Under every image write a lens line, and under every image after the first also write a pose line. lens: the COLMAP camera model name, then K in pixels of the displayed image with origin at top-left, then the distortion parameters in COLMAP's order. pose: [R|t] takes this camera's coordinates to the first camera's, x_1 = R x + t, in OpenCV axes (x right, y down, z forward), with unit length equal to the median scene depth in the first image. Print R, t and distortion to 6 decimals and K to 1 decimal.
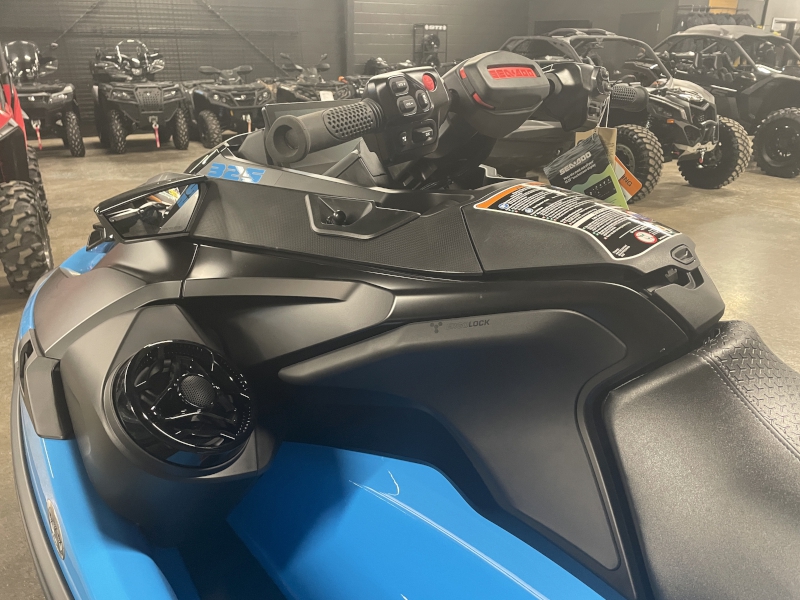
lens RADIAL K [[601.9, 0, 405.8], [0, 601.9, 303.8], [0, 0, 1]] dist [0.104800, -0.136909]
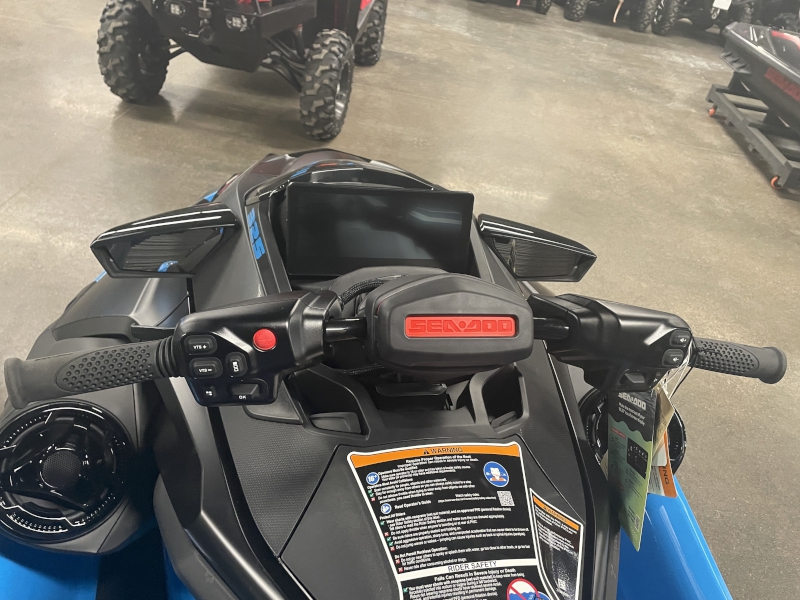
lens RADIAL K [[601.9, 0, 405.8], [0, 601.9, 303.8], [0, 0, 1]] dist [0.104800, -0.136909]
pose [[0.809533, 0.450955, -0.375894, 0.081012], [-0.365641, 0.888226, 0.278141, -0.123775], [0.459308, -0.087722, 0.883935, 0.074592]]
